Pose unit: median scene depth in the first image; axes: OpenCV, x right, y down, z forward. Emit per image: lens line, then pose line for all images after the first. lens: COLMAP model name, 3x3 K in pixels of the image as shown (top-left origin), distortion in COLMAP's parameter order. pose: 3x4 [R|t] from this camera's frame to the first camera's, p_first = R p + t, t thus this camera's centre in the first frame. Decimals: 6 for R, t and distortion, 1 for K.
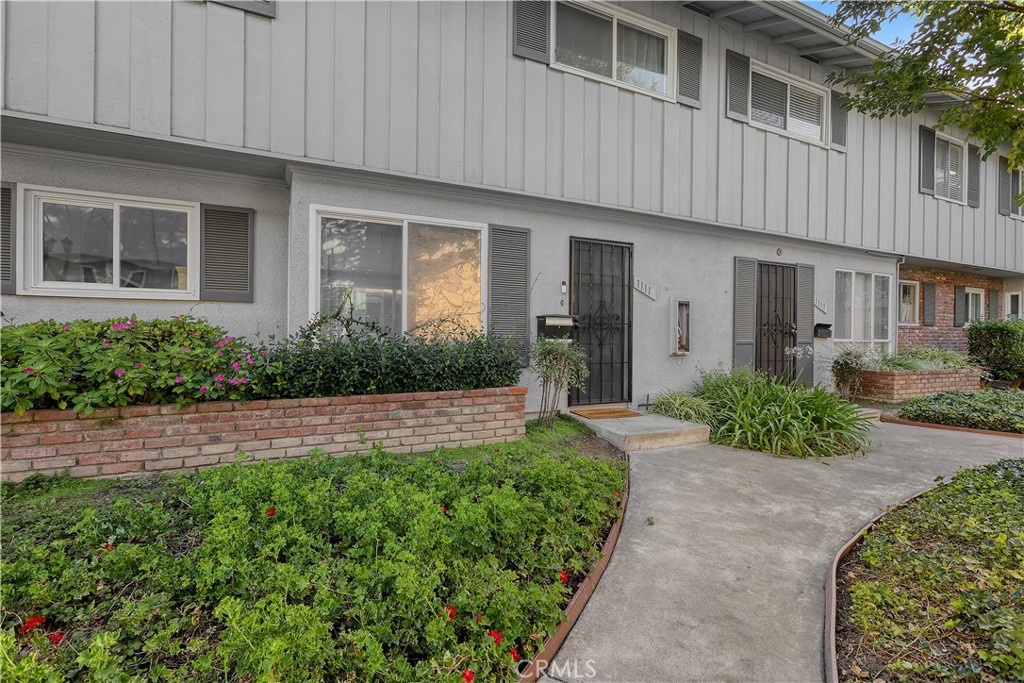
lens RADIAL K [[688.5, 0, 512.7], [0, 688.5, 333.8], [0, 0, 1]] dist [0.005400, 0.003864]
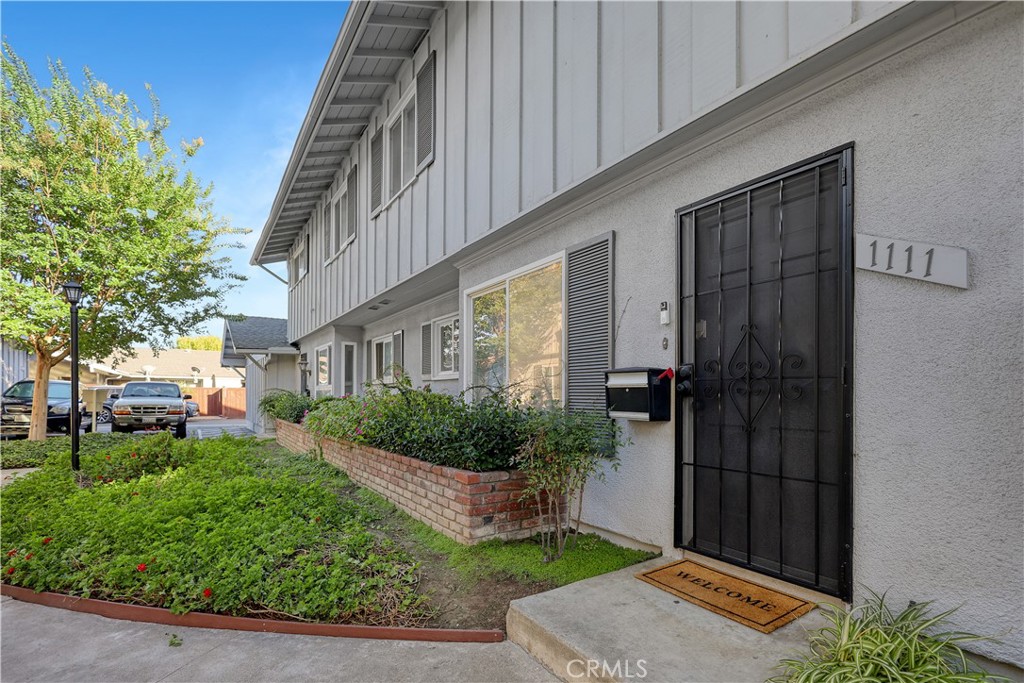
lens RADIAL K [[492.6, 0, 528.8], [0, 492.6, 393.0], [0, 0, 1]] dist [0.002104, -0.000554]
pose [[-0.012736, -0.013567, -0.999827, 0.405862], [-0.003064, 0.999904, -0.013529, -0.001697], [0.999914, 0.002891, -0.012776, 0.814002]]
